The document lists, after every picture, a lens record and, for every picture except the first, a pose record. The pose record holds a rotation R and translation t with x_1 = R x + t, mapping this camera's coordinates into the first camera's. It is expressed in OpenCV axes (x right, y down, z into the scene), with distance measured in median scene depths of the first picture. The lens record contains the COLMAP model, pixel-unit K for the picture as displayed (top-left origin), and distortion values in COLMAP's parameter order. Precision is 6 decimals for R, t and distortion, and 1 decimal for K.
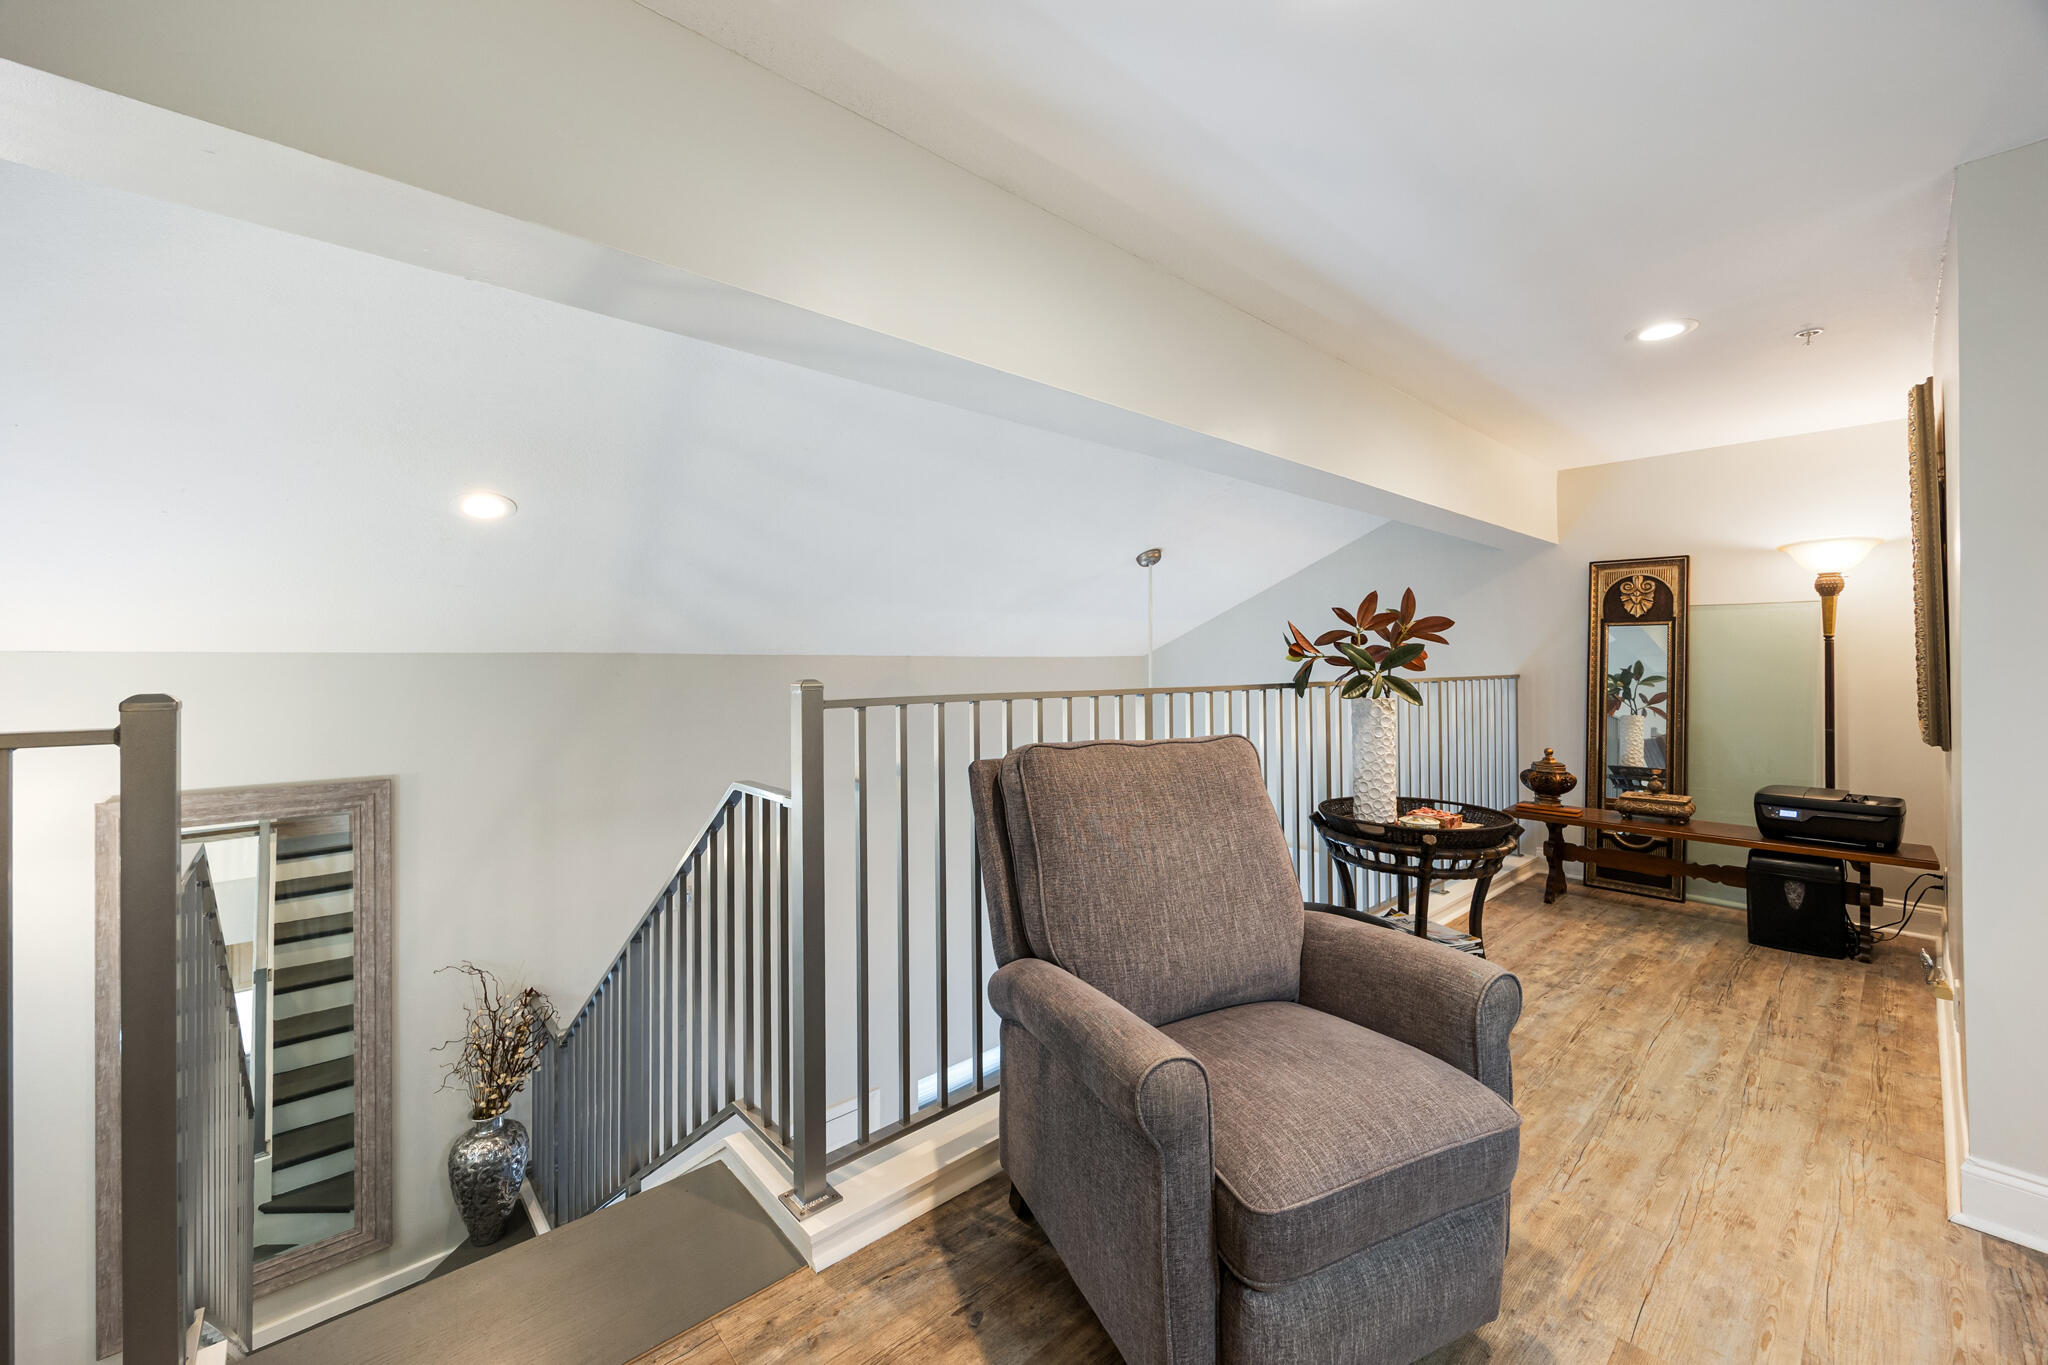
lens RADIAL K [[798.2, 0, 1023.0], [0, 798.2, 662.0], [0, 0, 1]] dist [-0.001437, 0.001167]
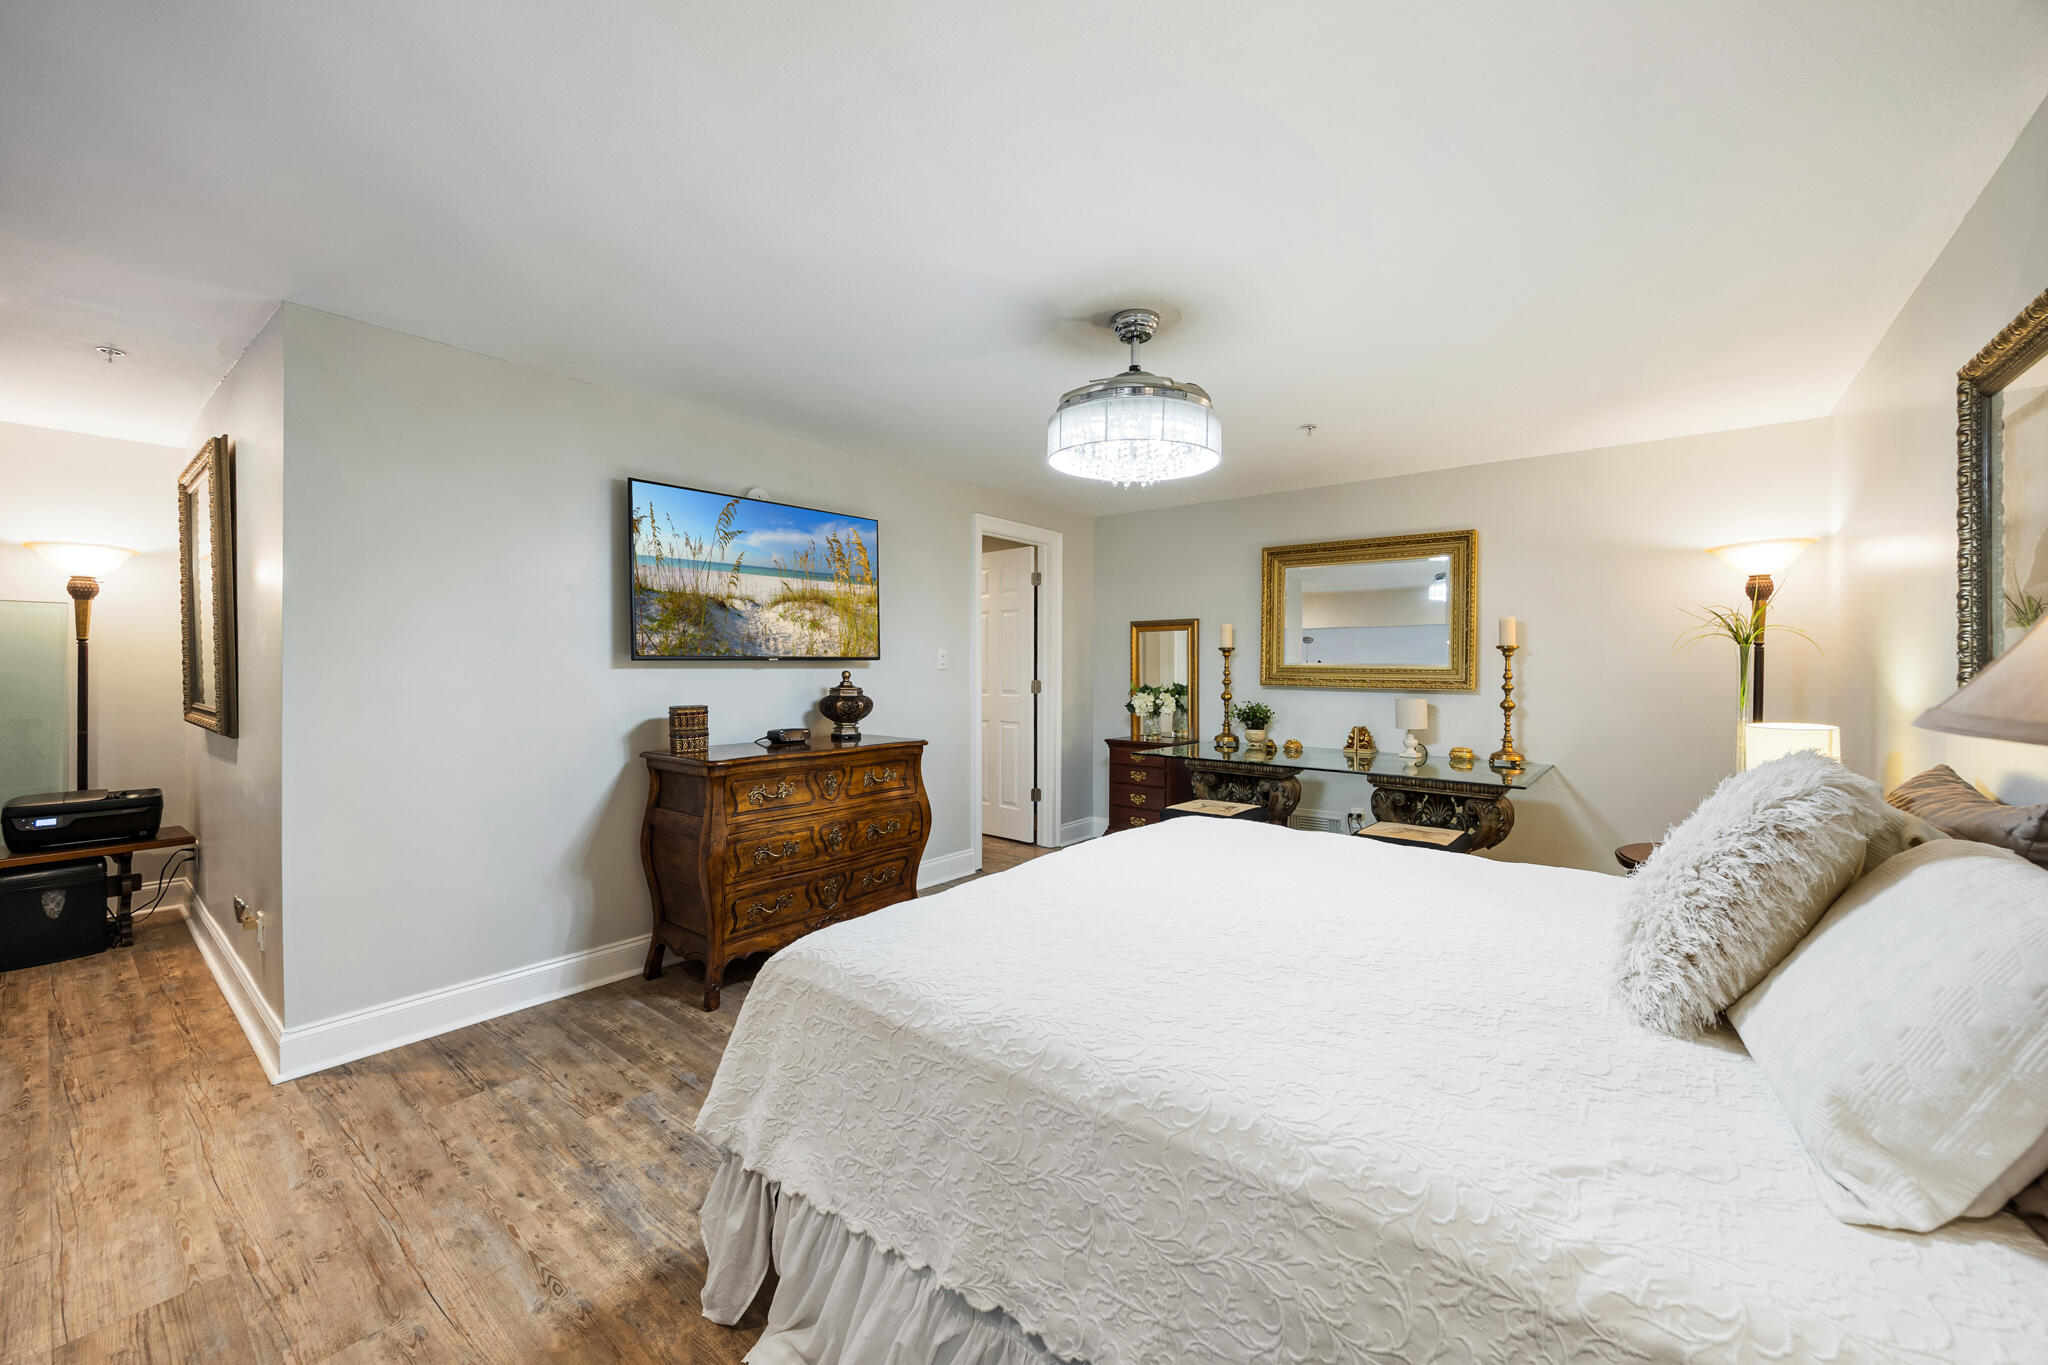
lens RADIAL K [[798.2, 0, 1027.6], [0, 798.2, 669.6], [0, 0, 1]] dist [-0.001437, 0.001167]
pose [[-0.163763, -0.002473, 0.986497, -0.241563], [-0.006162, 0.999980, 0.001484, -0.004007], [-0.986481, -0.005835, -0.163775, -0.015110]]
